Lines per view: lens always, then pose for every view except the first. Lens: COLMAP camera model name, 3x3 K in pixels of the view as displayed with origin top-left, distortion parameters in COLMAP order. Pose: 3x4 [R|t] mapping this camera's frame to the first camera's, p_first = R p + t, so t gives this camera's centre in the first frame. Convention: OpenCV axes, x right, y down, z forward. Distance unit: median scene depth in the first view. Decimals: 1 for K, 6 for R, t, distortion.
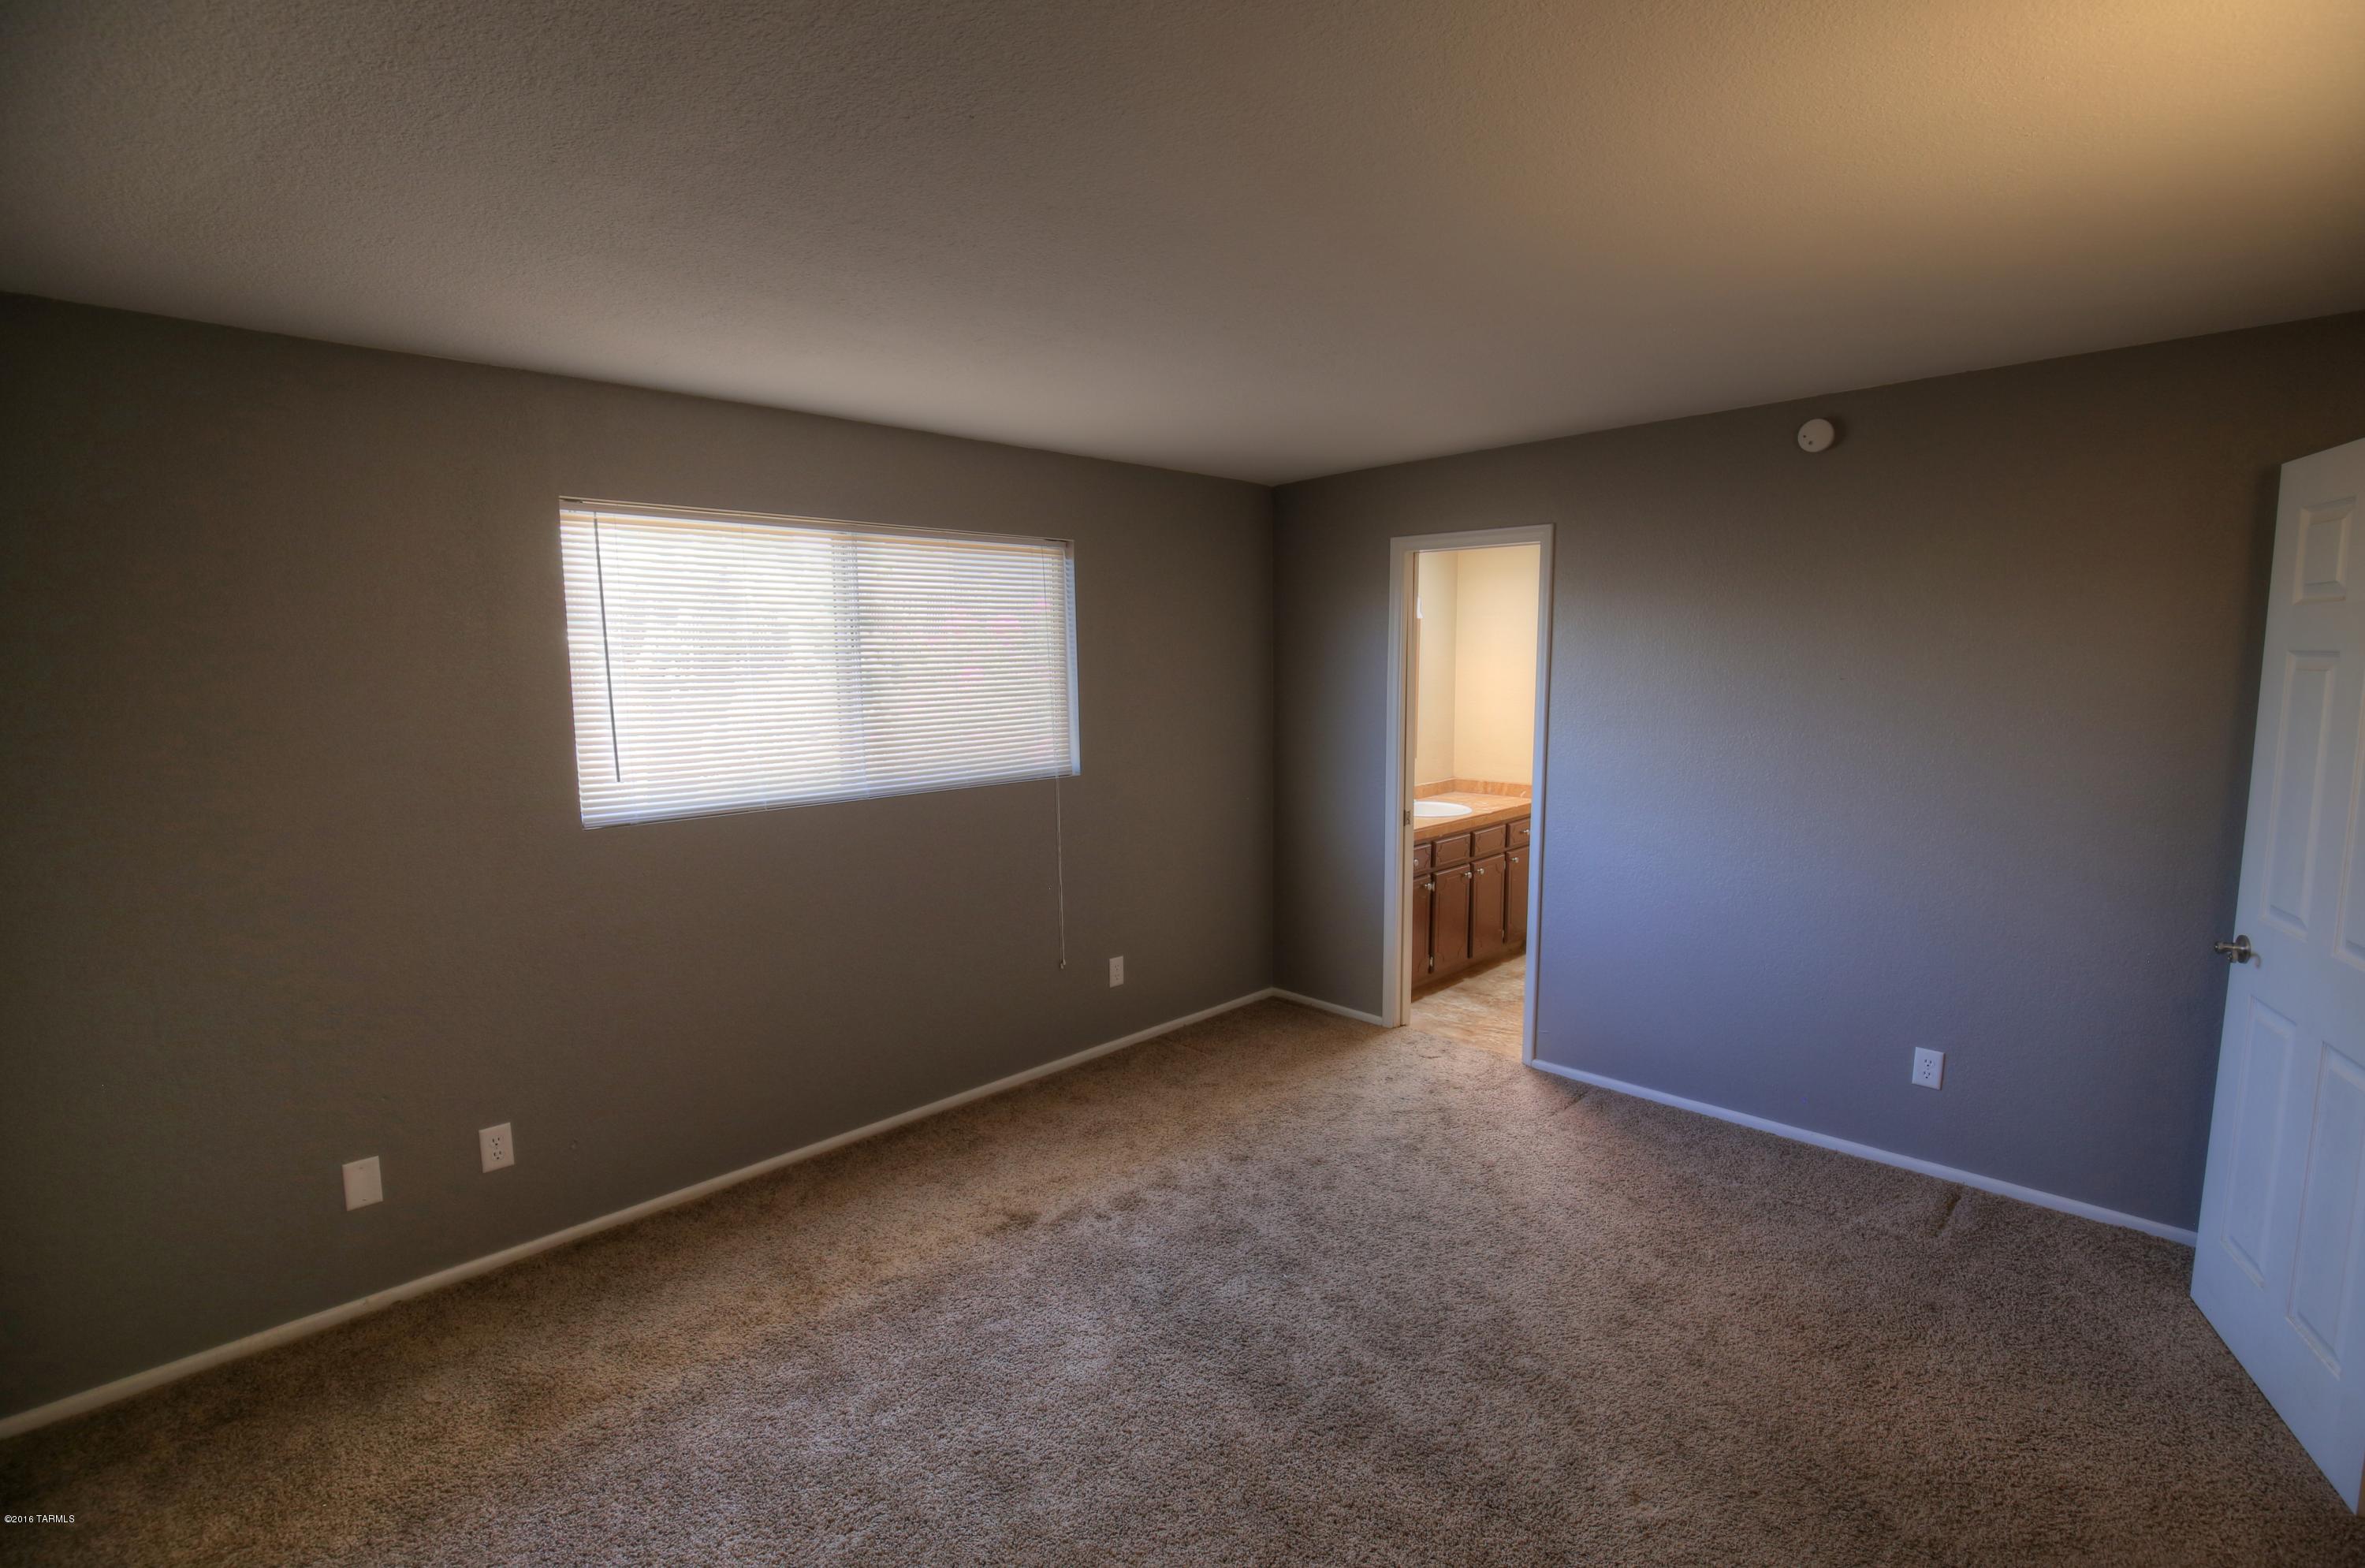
lens RADIAL K [[1090.1, 0, 1186.7], [0, 1090.1, 781.0], [0, 0, 1]] dist [-0.039944, 0.008575]
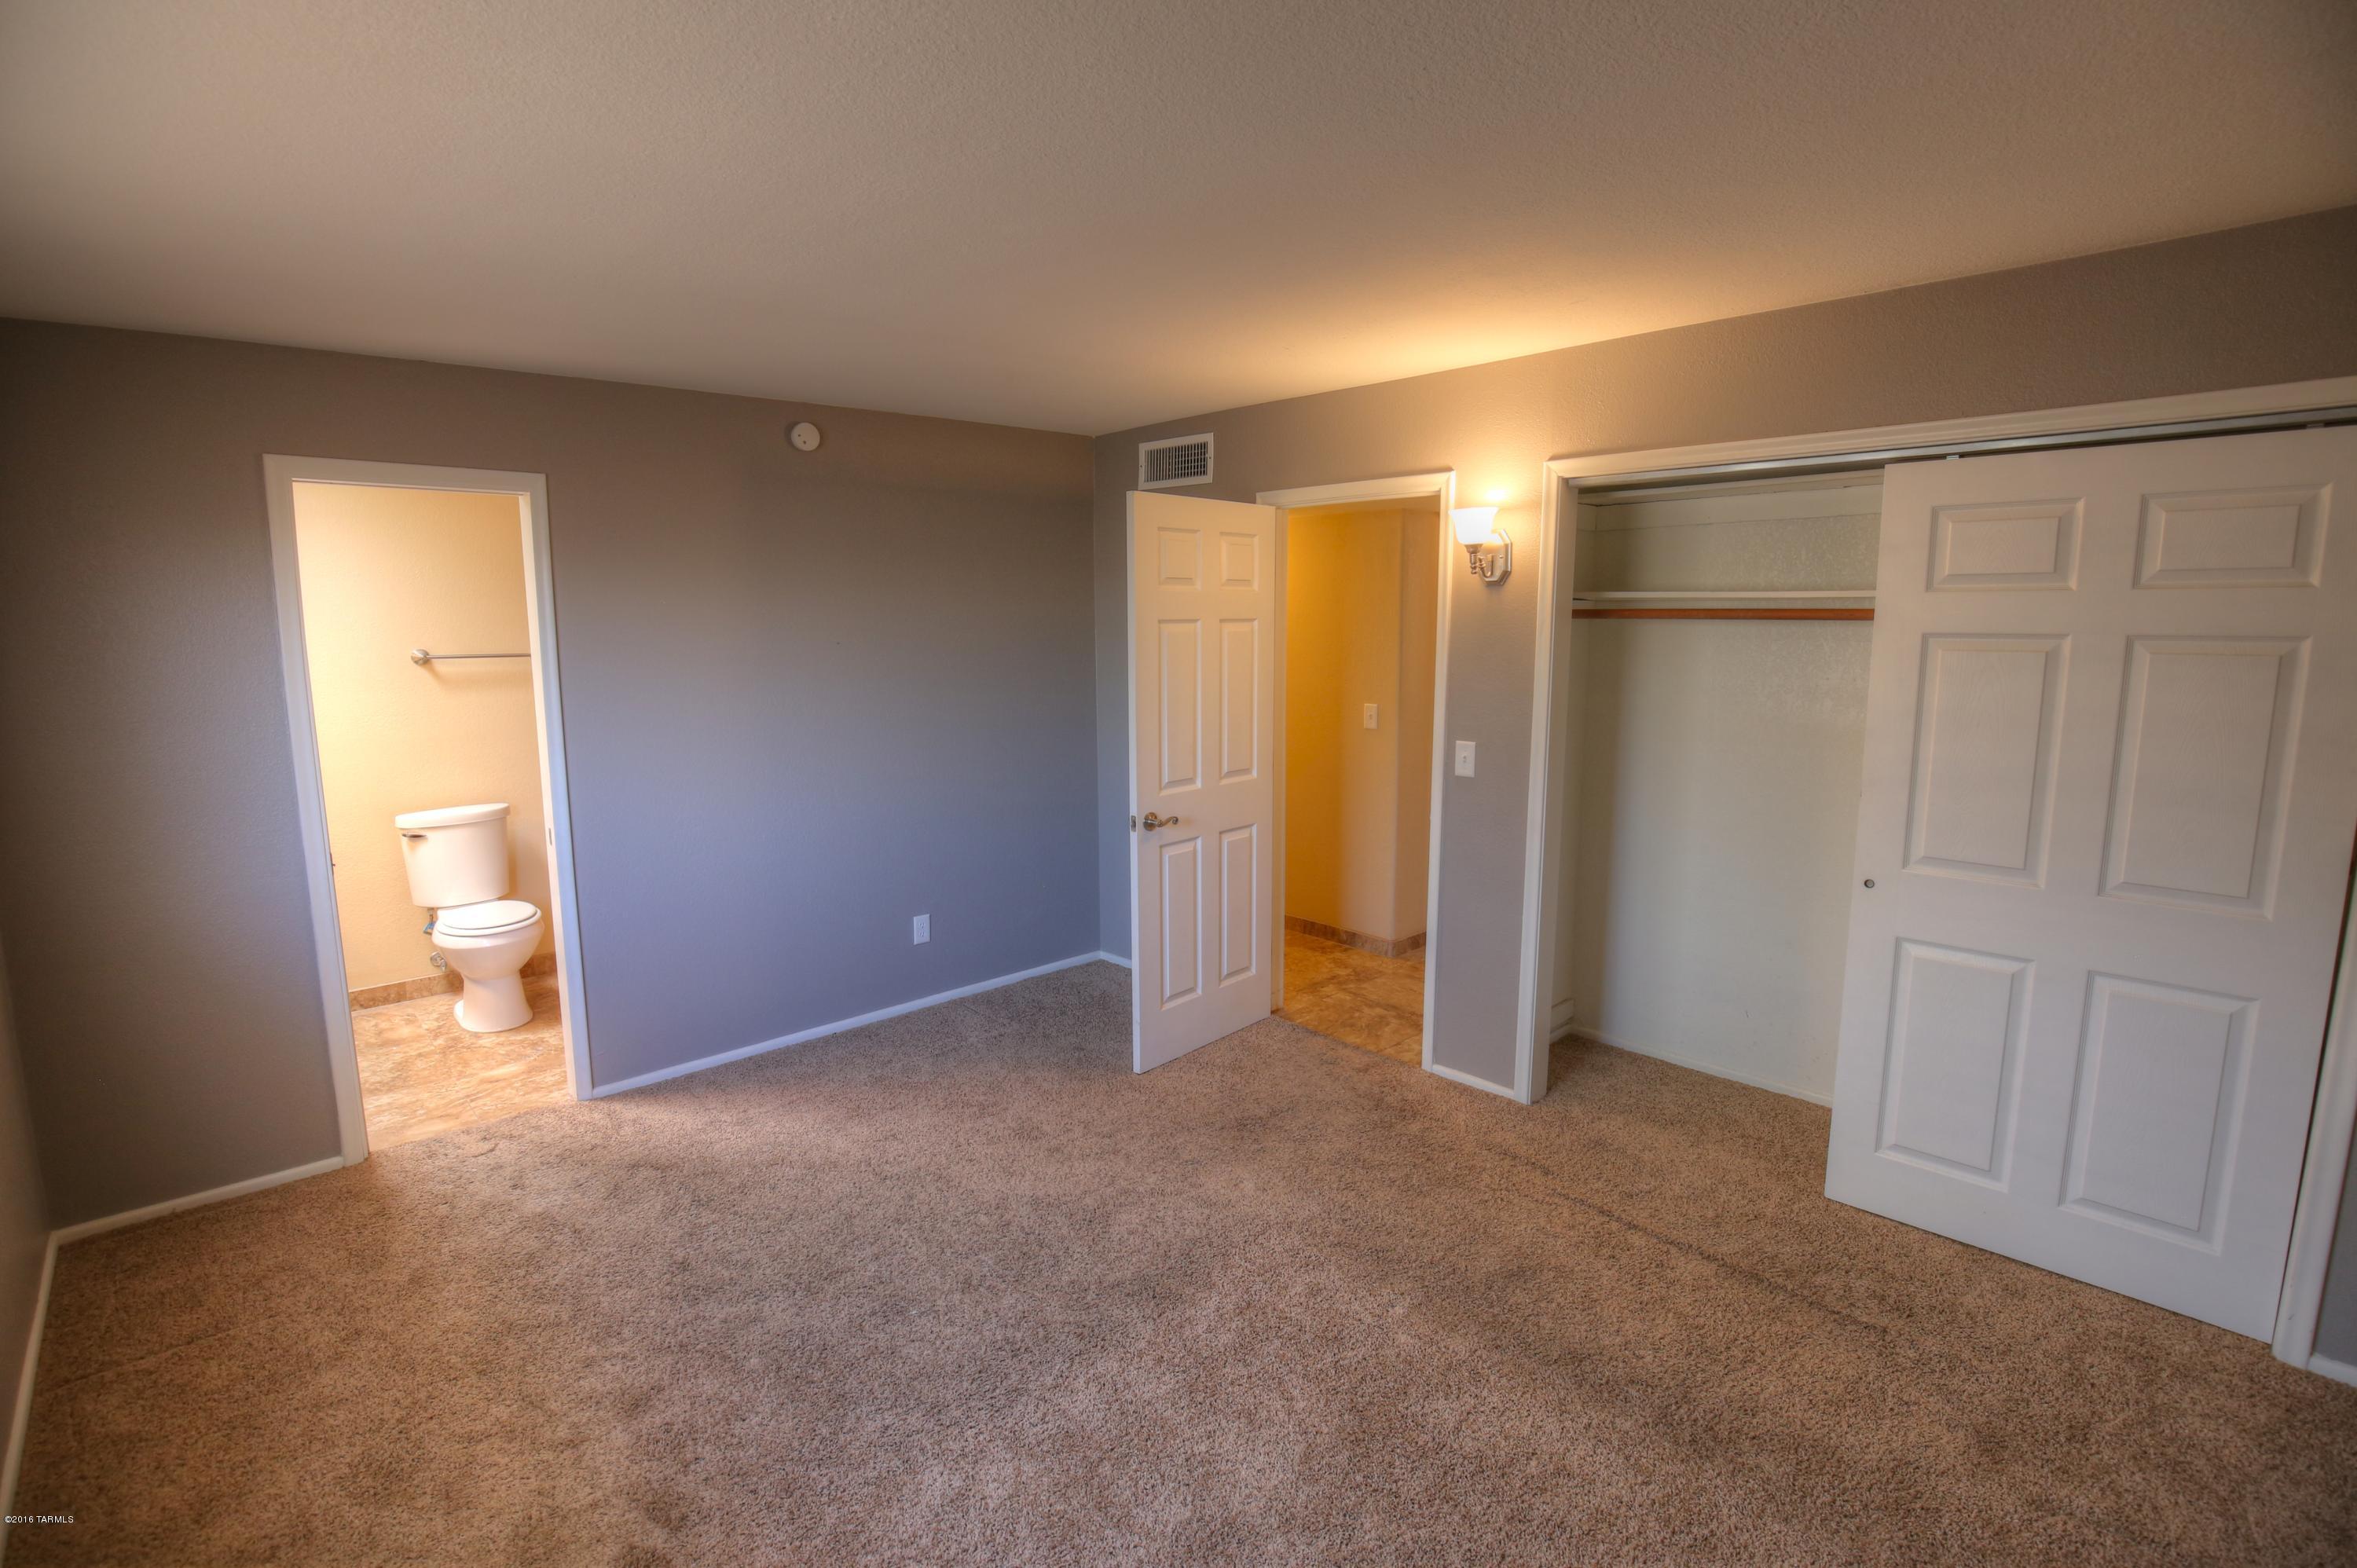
lens RADIAL K [[1086.3, 0, 1182.7], [0, 1086.3, 781.0], [0, 0, 1]] dist [-0.039944, 0.008575]
pose [[0.030774, -0.143860, 0.989119, -0.581548], [0.118293, 0.983157, 0.139313, -0.063434], [-0.992502, 0.112719, 0.047273, 0.544015]]
